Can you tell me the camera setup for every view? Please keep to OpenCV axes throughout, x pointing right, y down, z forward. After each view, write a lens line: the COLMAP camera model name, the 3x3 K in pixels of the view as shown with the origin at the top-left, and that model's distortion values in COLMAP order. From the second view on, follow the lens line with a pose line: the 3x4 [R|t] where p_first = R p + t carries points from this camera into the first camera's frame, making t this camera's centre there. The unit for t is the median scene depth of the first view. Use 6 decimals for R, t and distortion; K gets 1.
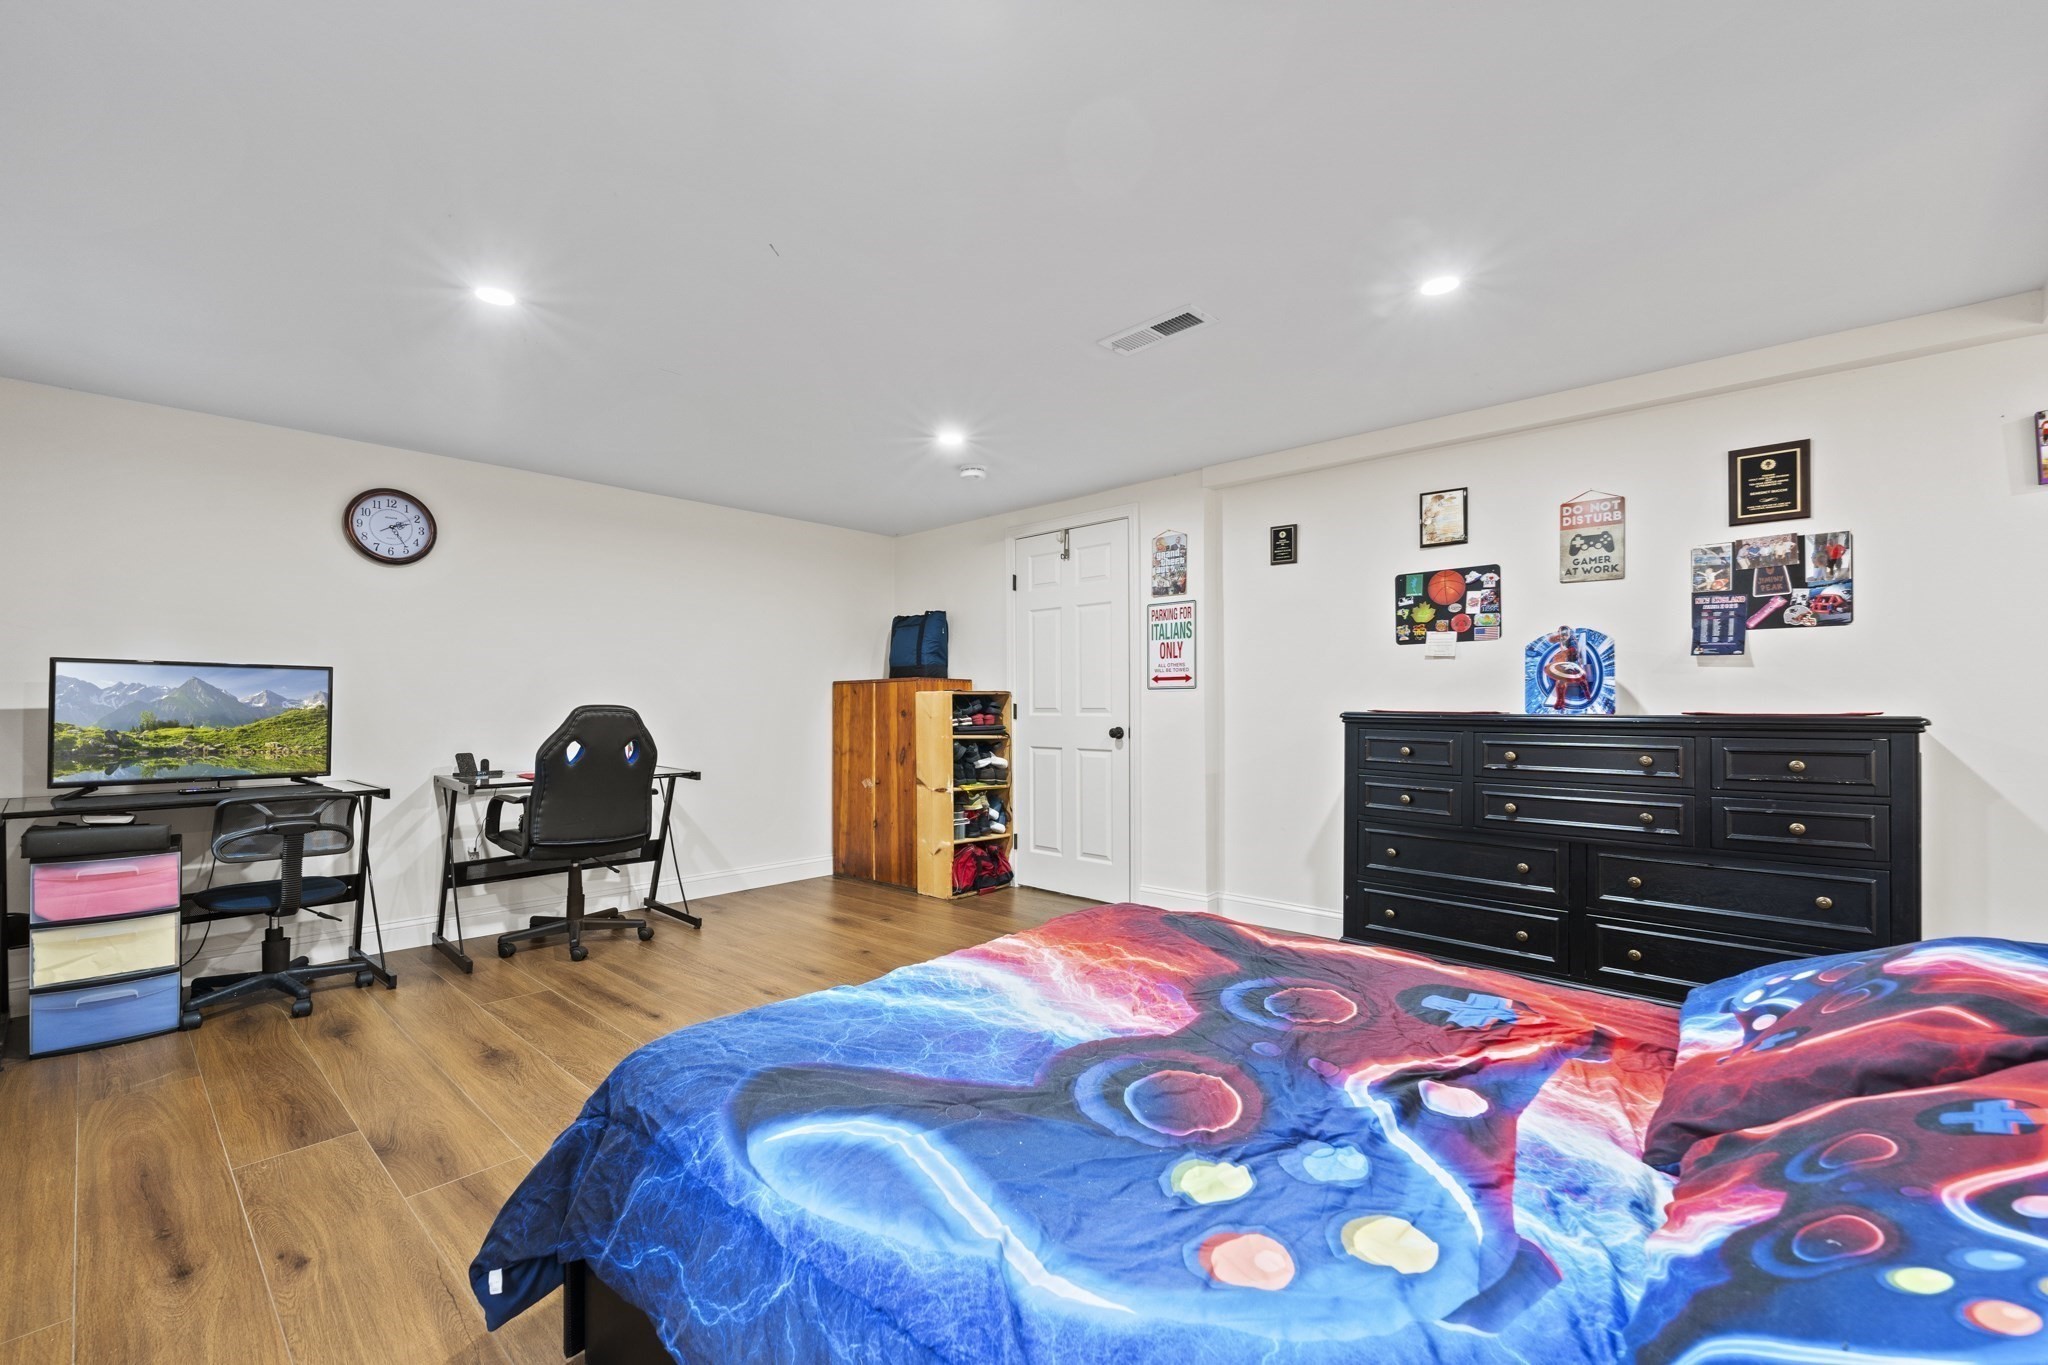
lens RADIAL K [[846.6, 0, 1030.8], [0, 846.6, 701.1], [0, 0, 1]] dist [0.001887, -0.001864]
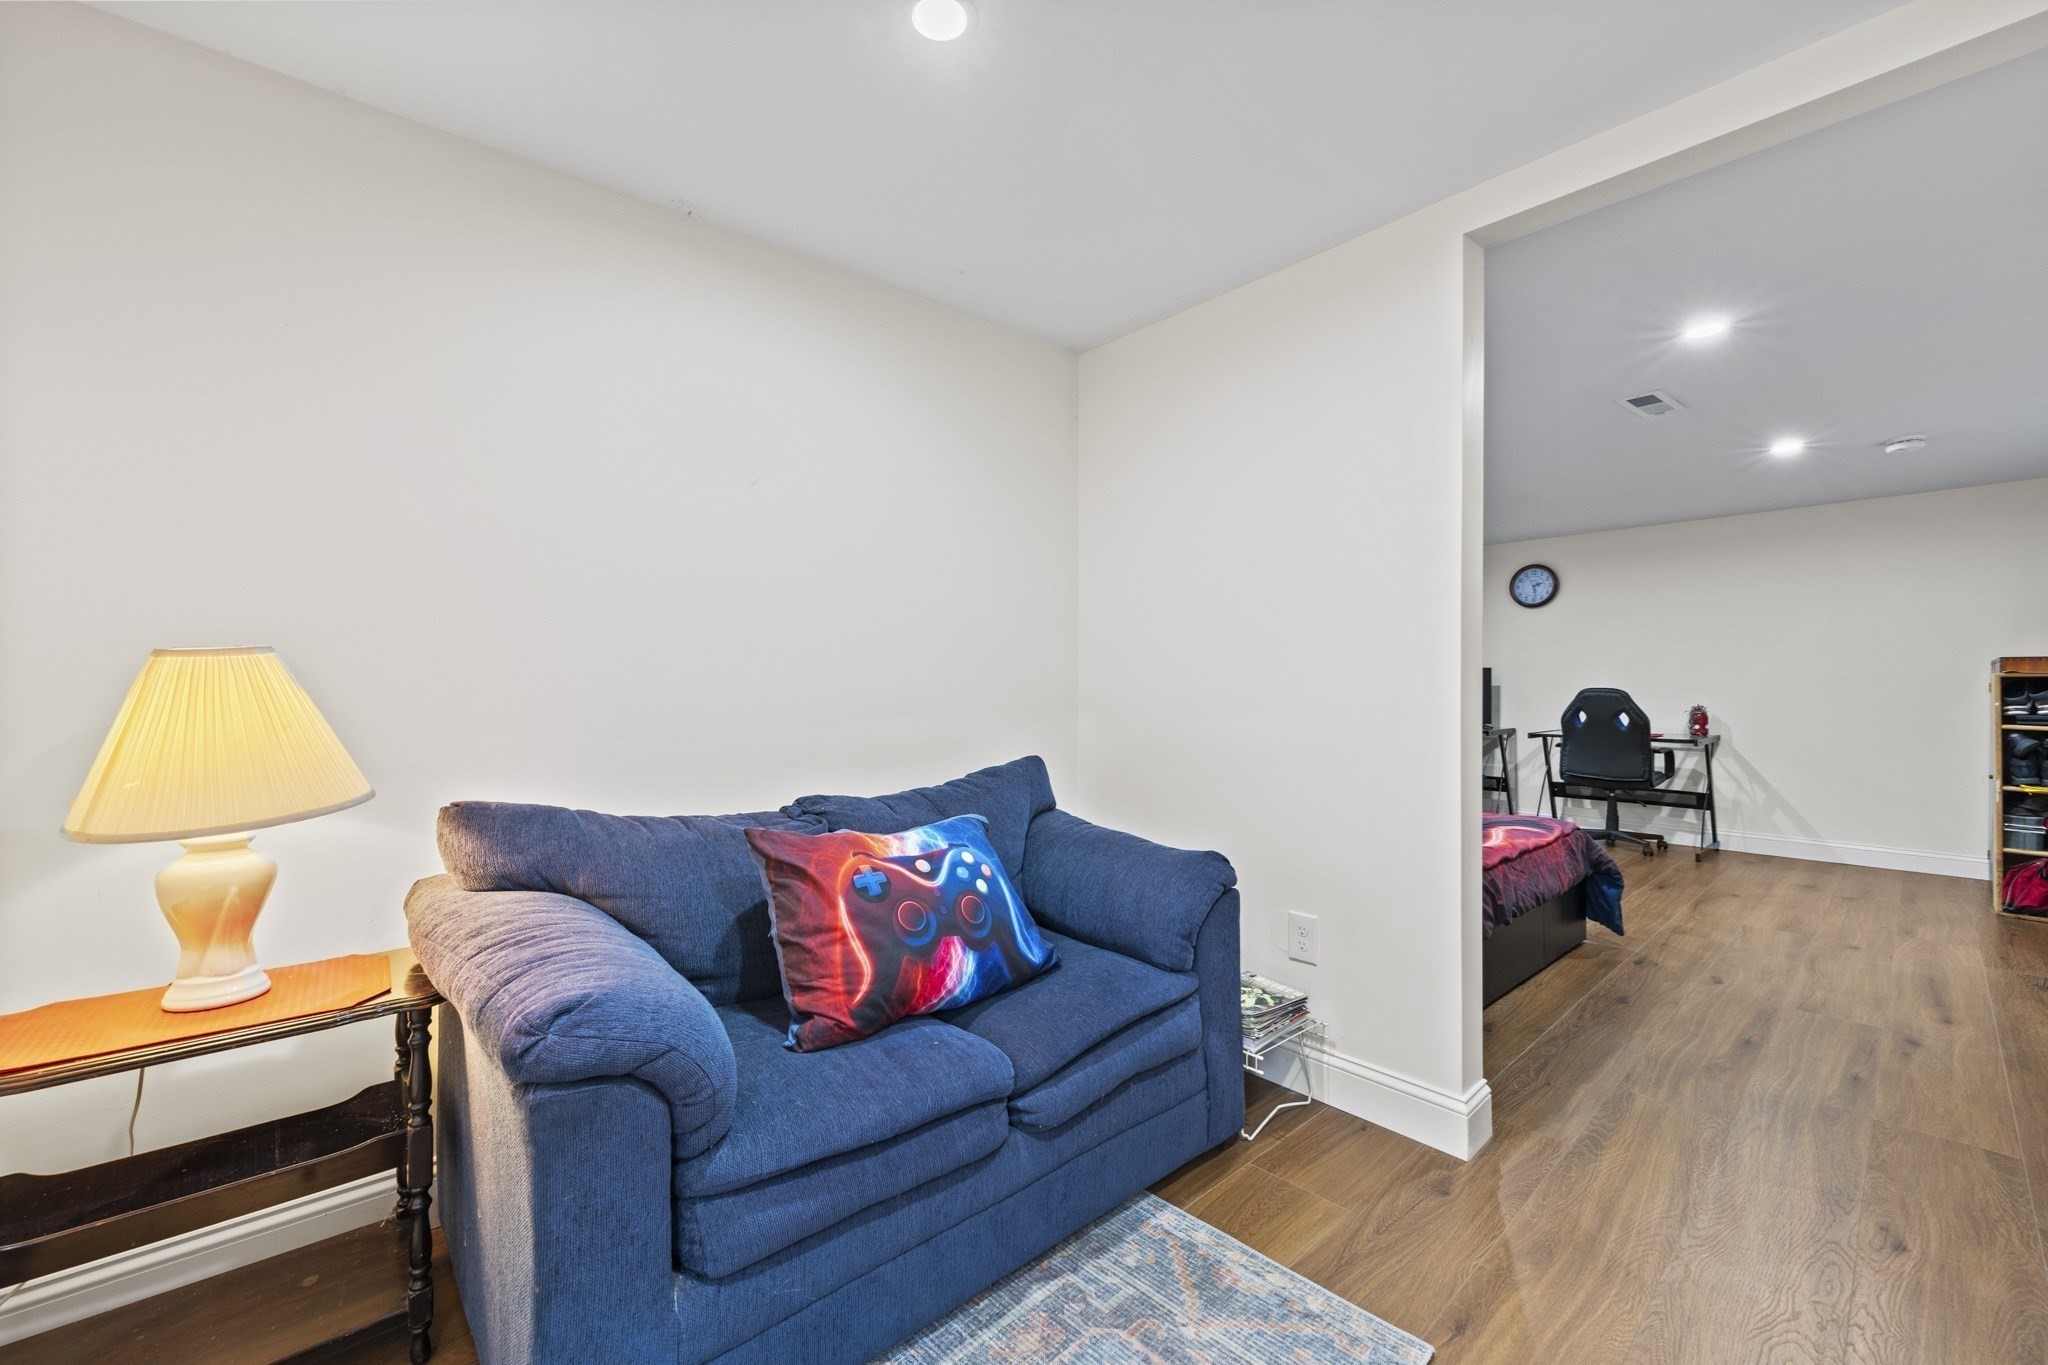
lens RADIAL K [[846.6, 0, 1015.7], [0, 846.6, 680.3], [0, 0, 1]] dist [0.001887, -0.001864]
pose [[-0.130682, -0.003946, -0.991416, 1.157347], [0.005602, 0.999973, -0.004719, -0.007886], [0.991408, -0.006170, -0.130657, 0.164611]]
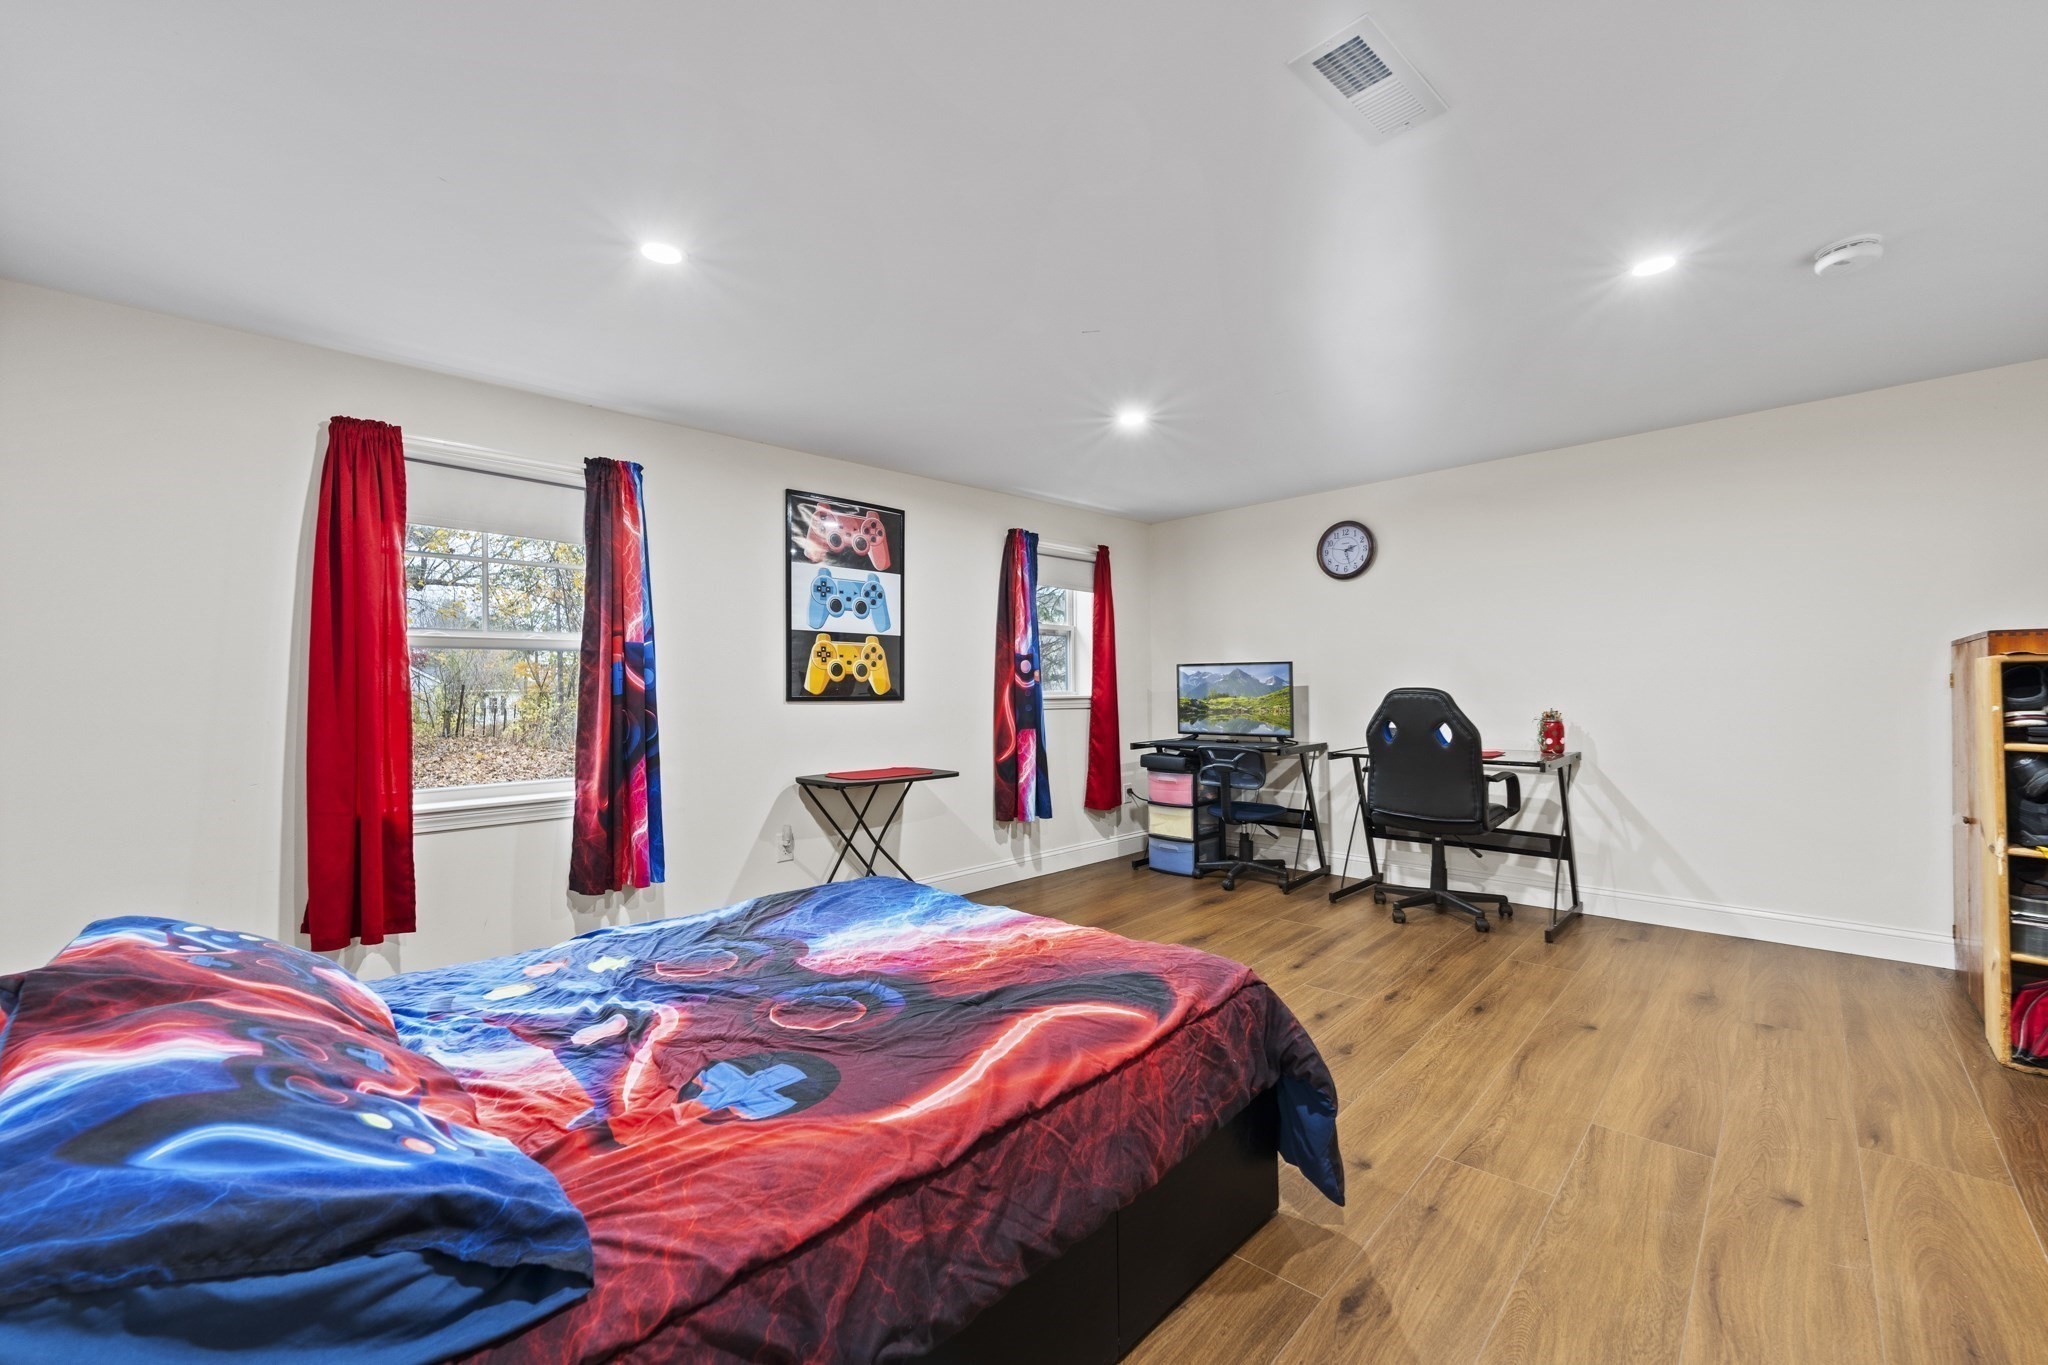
lens RADIAL K [[846.6, 0, 1018.1], [0, 846.6, 676.4], [0, 0, 1]] dist [0.001887, -0.001864]
pose [[-0.054746, -0.012205, -0.998426, 0.581292], [0.018280, 0.999745, -0.013224, -0.004627], [0.998333, -0.018975, -0.054509, 0.578582]]
